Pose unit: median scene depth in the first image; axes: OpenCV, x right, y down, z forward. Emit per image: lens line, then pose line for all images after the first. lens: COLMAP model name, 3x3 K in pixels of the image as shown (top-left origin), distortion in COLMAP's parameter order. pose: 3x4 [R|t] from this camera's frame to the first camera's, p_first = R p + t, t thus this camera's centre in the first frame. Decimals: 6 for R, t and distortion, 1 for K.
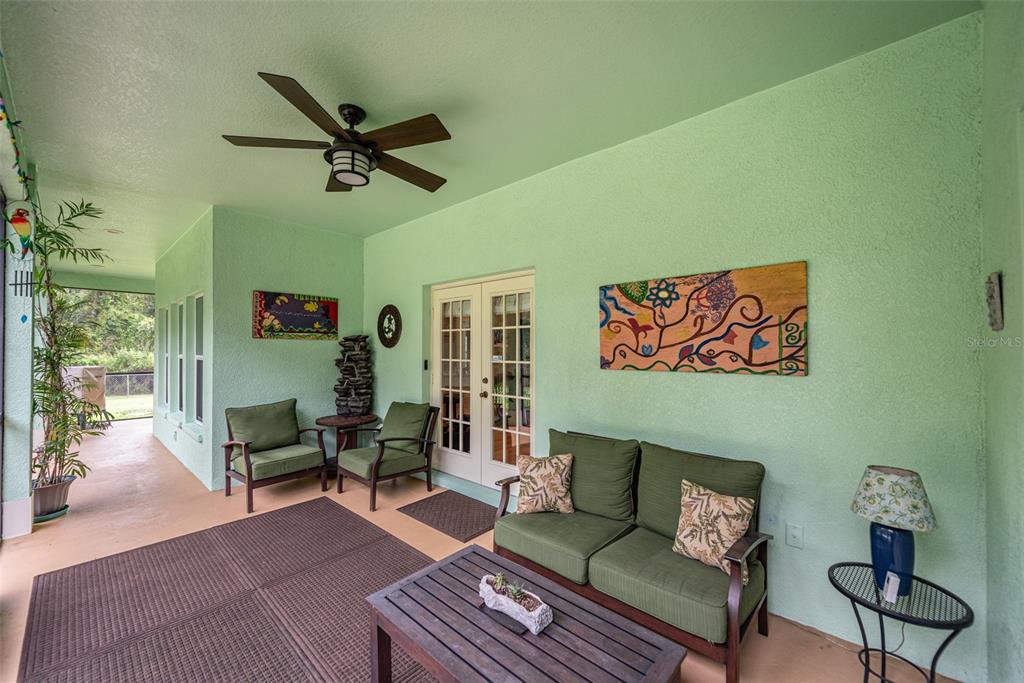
lens RADIAL K [[406.0, 0, 505.4], [0, 406.0, 343.2], [0, 0, 1]] dist [-0.003485, -0.000179]
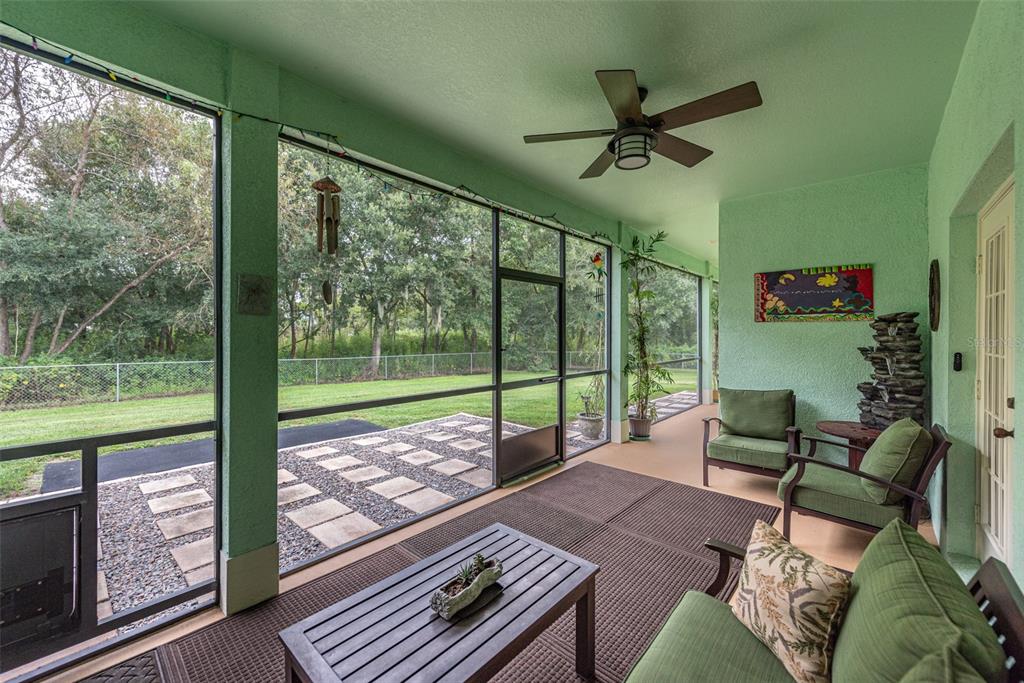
lens RADIAL K [[406.0, 0, 505.7], [0, 406.0, 337.5], [0, 0, 1]] dist [-0.003485, -0.000179]
pose [[-0.014364, 0.008649, -0.999859, 0.353459], [0.010172, 0.999912, 0.008503, 0.010252], [0.999845, -0.010049, -0.014451, 0.393956]]
